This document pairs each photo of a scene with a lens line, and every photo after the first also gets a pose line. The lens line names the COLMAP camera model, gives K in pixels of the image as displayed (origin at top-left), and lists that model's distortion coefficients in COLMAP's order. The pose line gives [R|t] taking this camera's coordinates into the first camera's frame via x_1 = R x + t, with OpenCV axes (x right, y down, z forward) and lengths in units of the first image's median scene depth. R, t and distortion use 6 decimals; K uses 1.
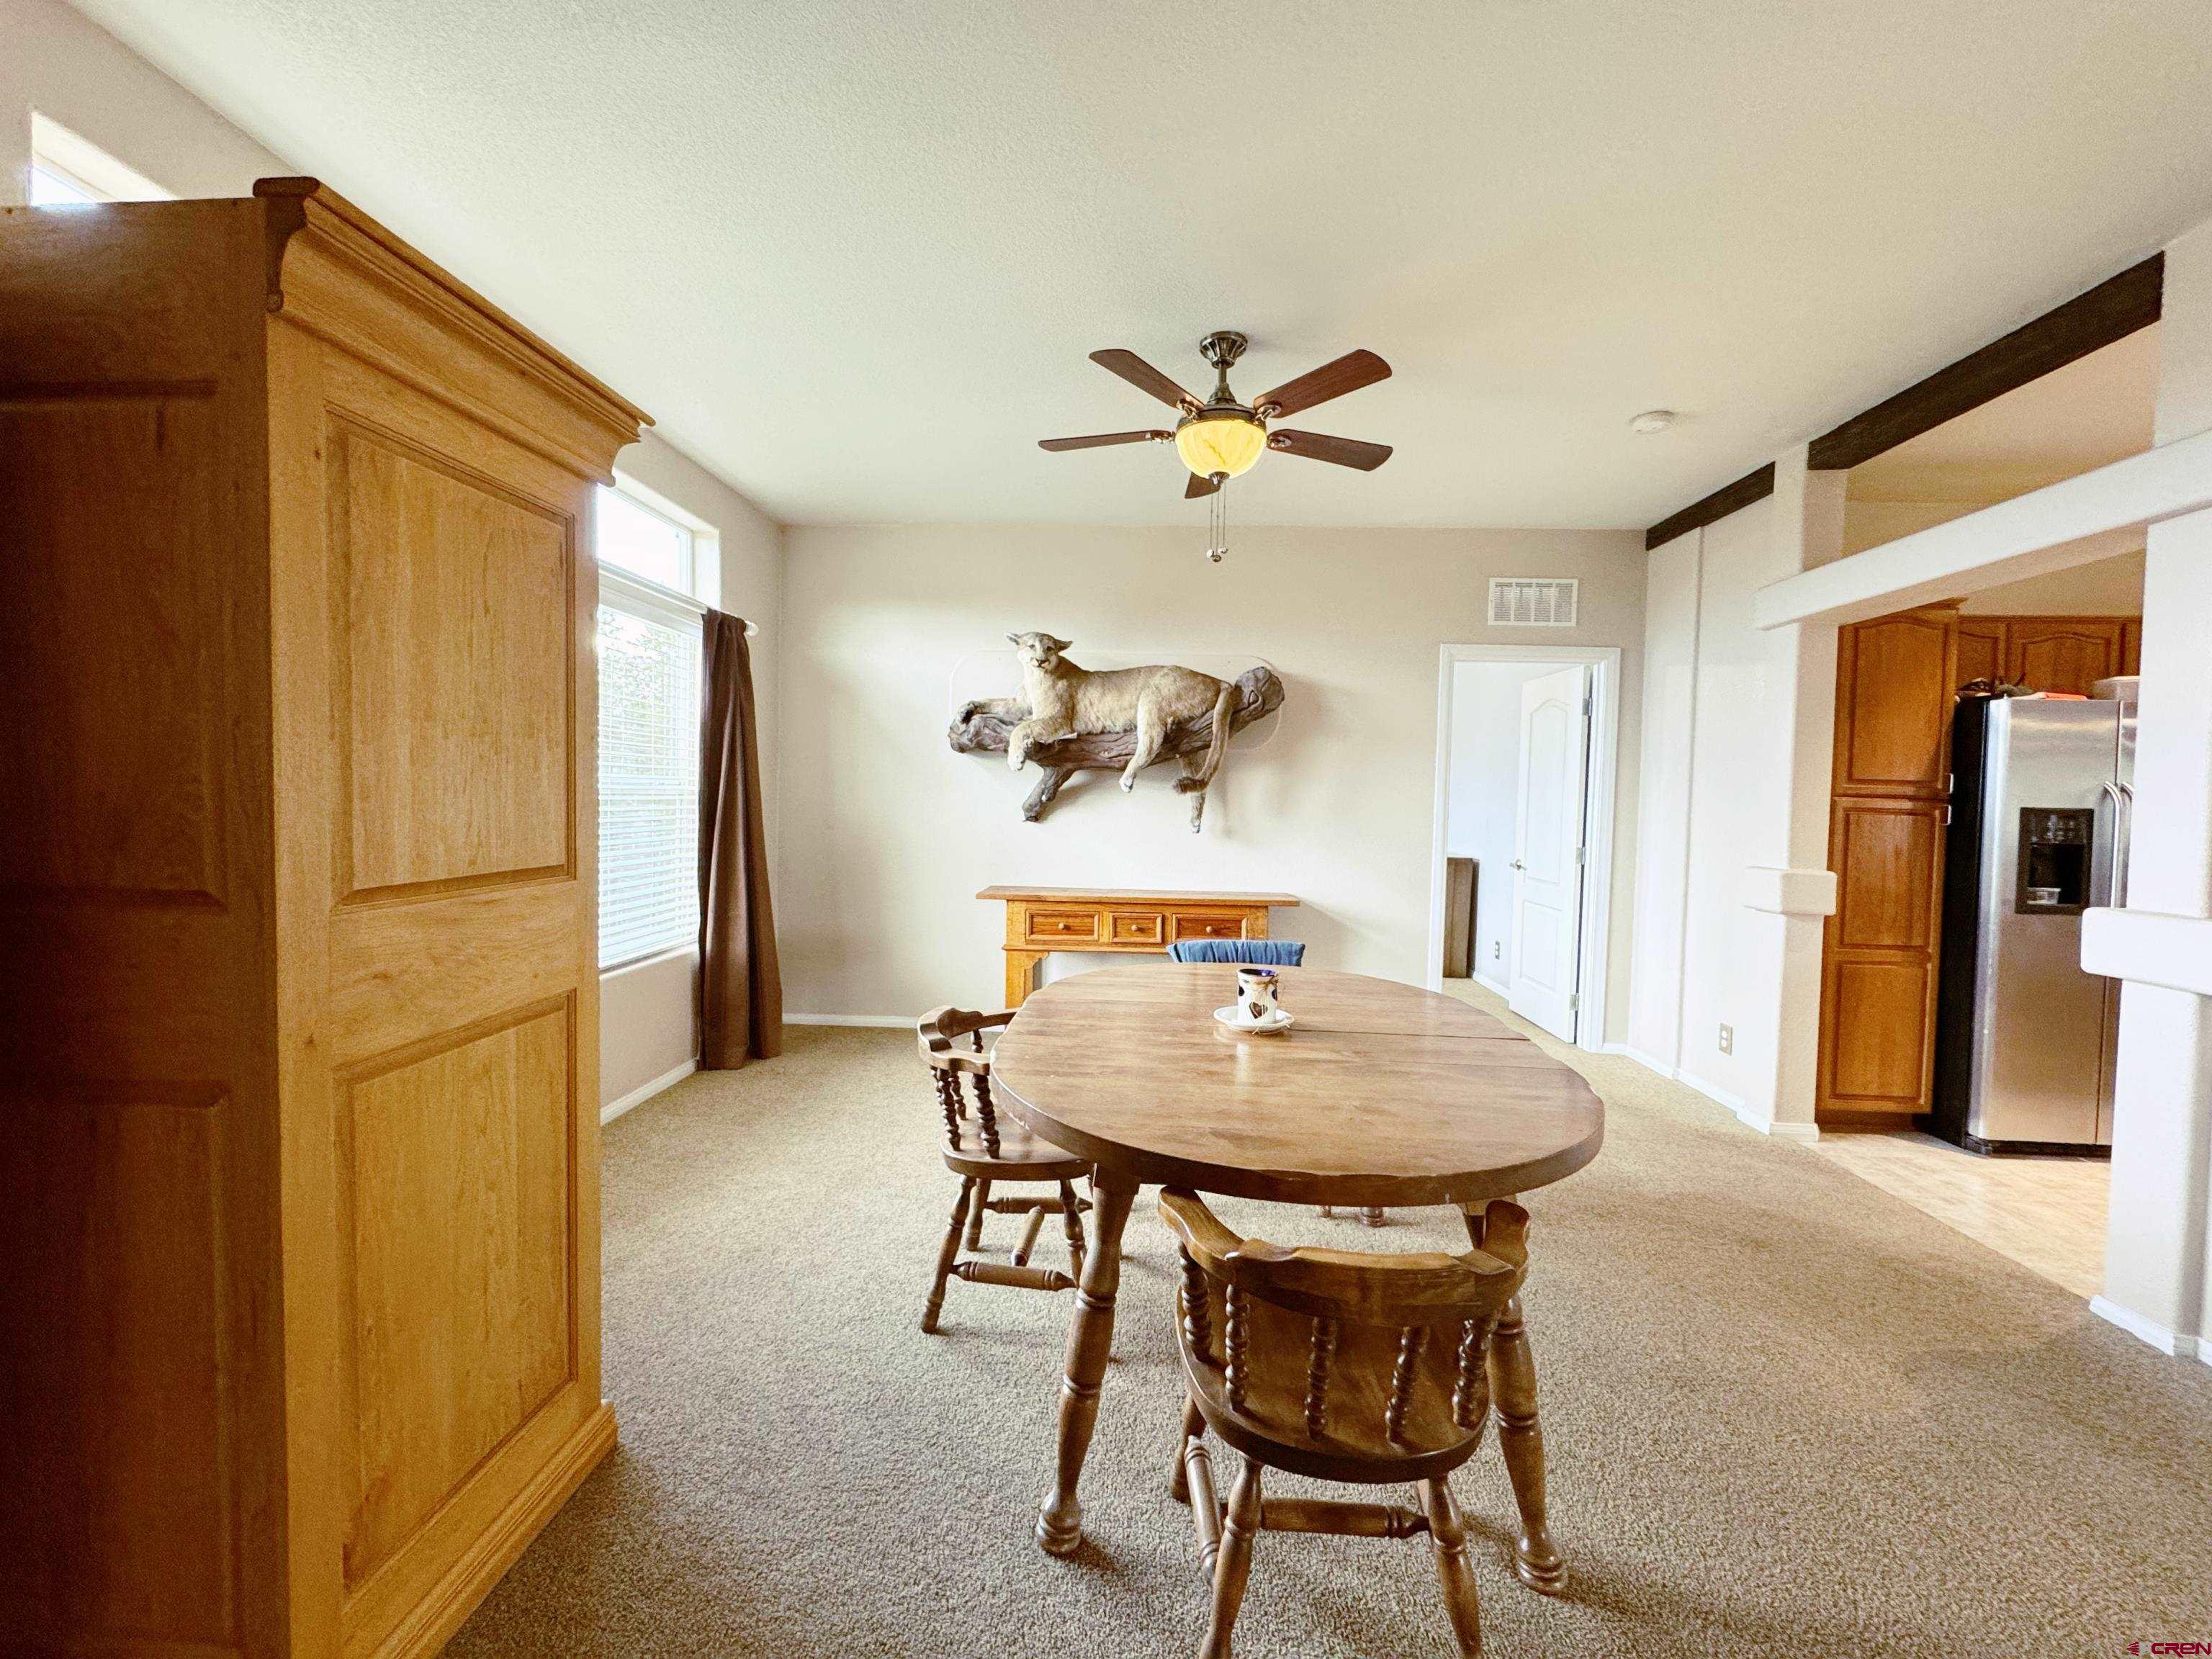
lens RADIAL K [[883.4, 0, 1107.8], [0, 883.4, 826.7], [0, 0, 1]] dist [-0.001023, -0.000352]
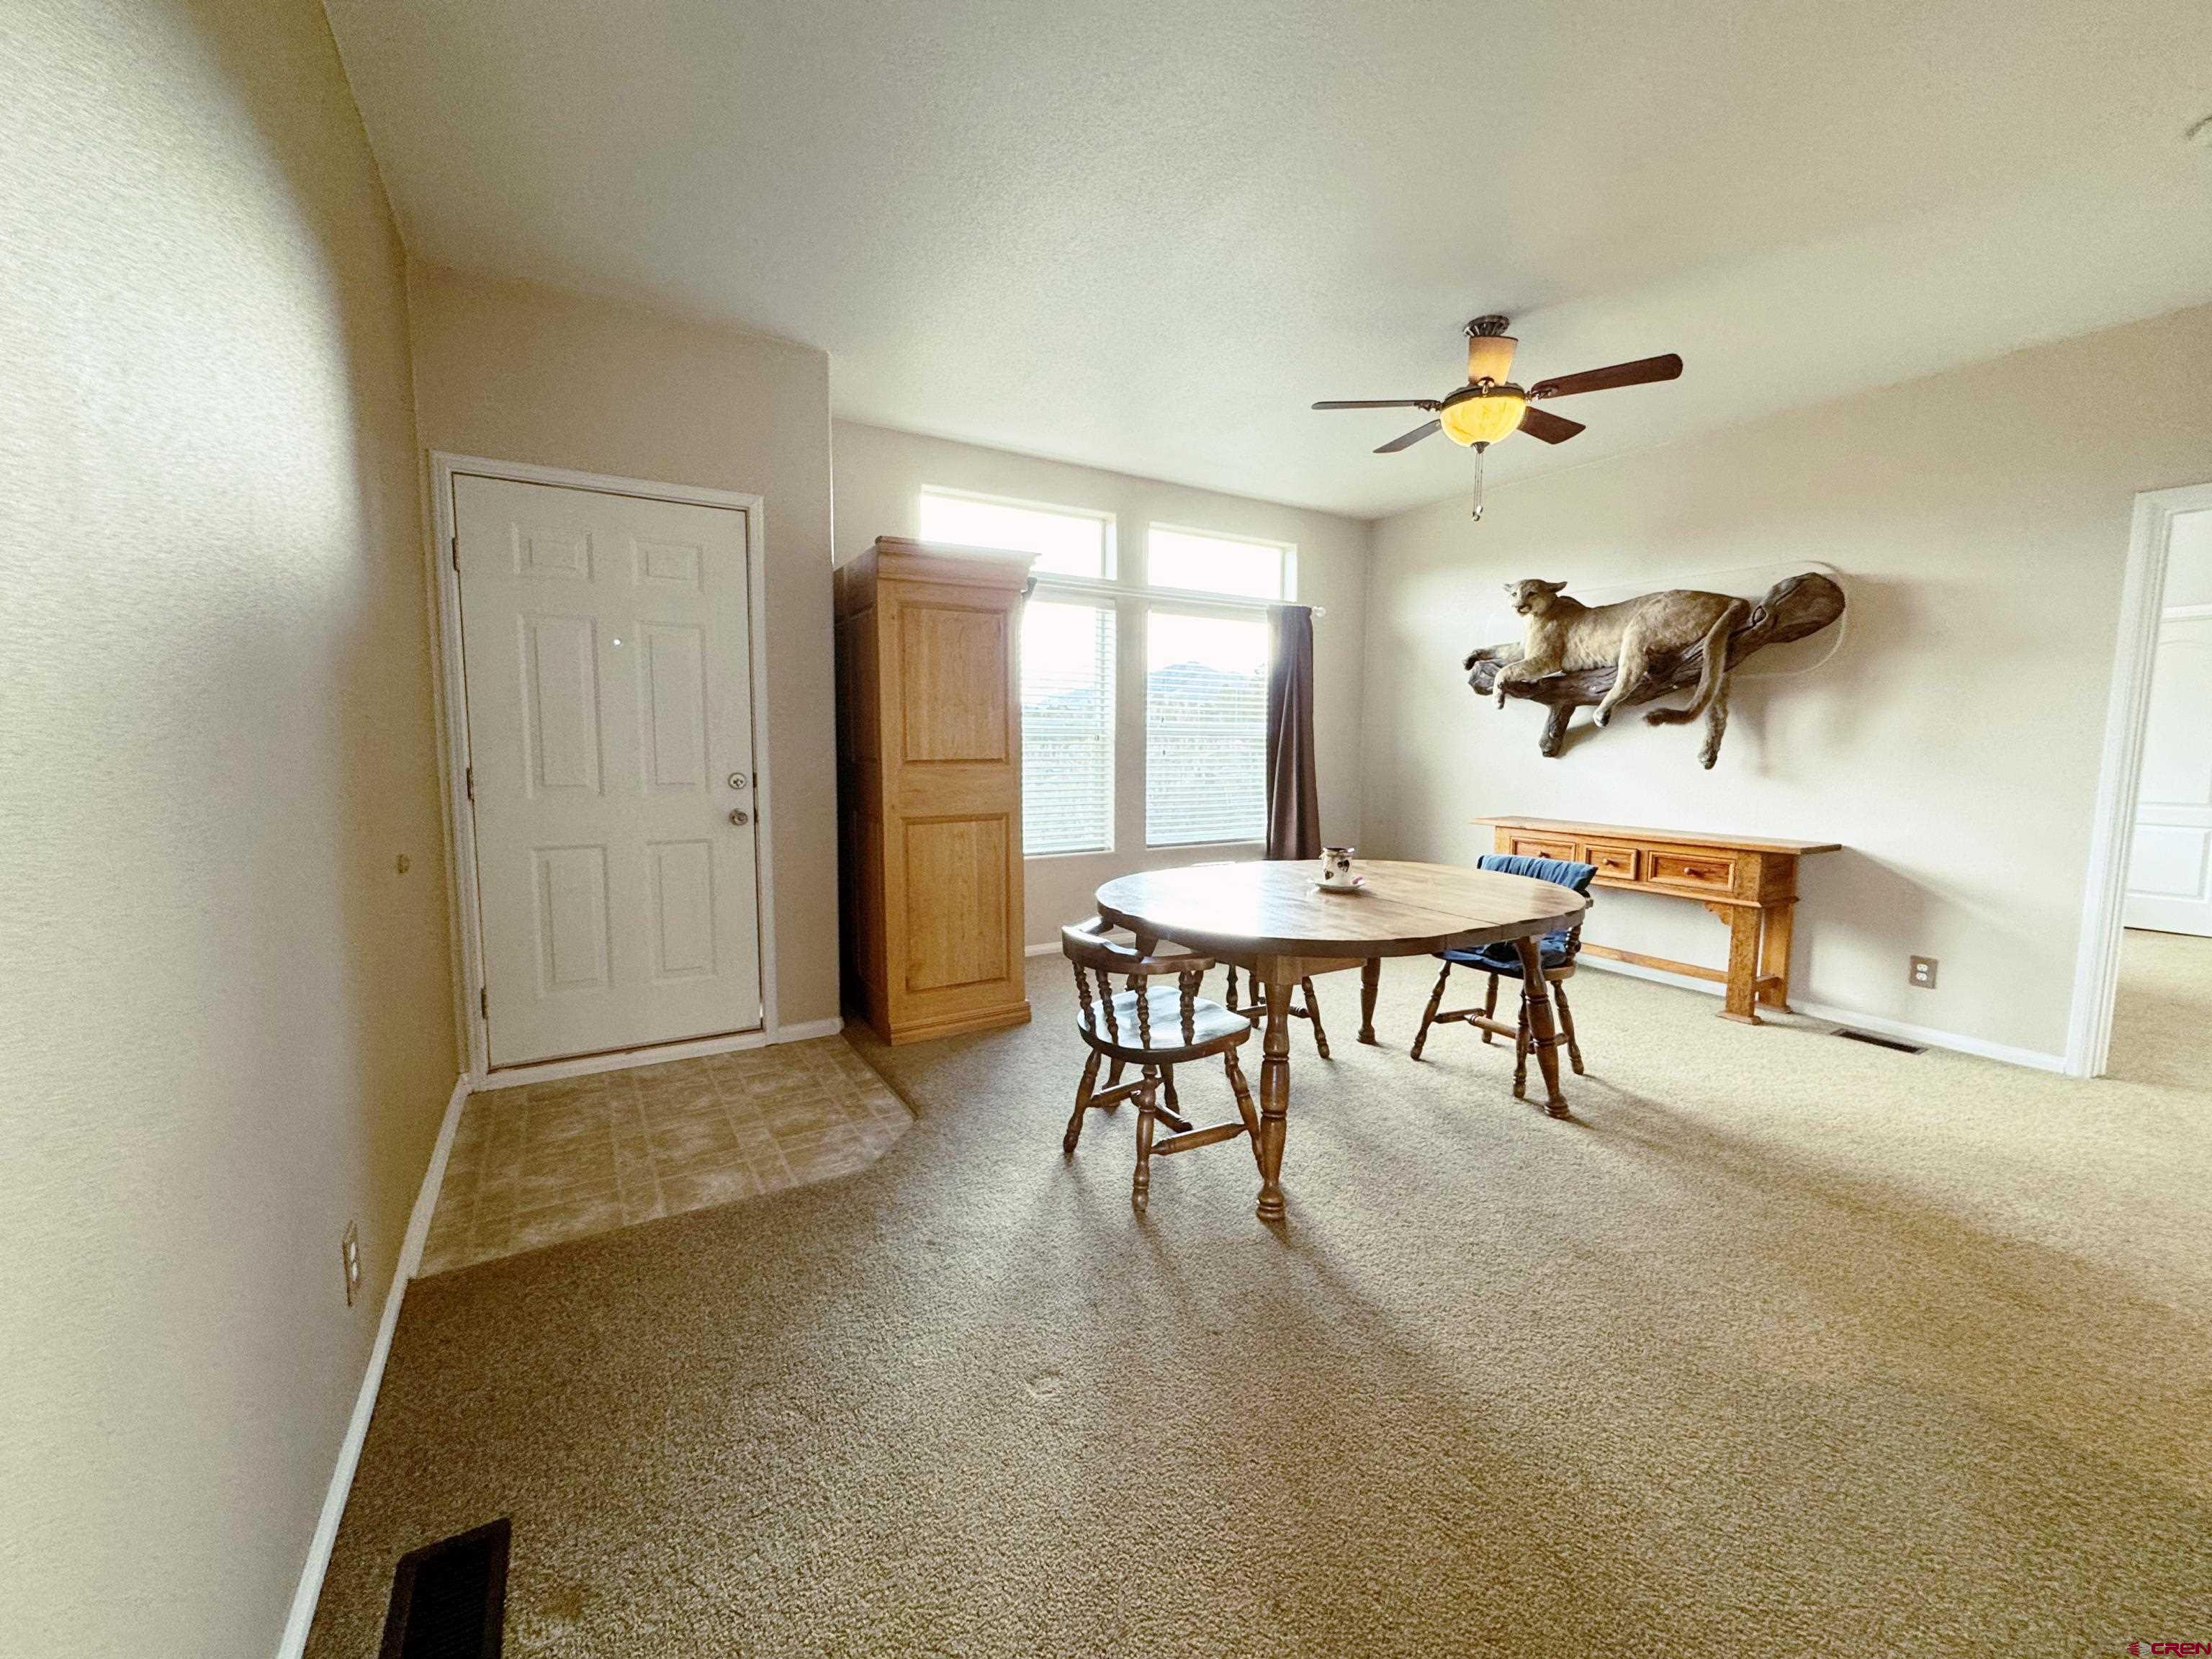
lens RADIAL K [[883.4, 0, 1103.1], [0, 883.4, 828.0], [0, 0, 1]] dist [-0.001023, -0.000352]
pose [[0.566376, 0.066760, -0.821438, 0.528053], [-0.023187, 0.997610, 0.065090, 0.024252], [0.823820, -0.017819, 0.566571, -0.042310]]
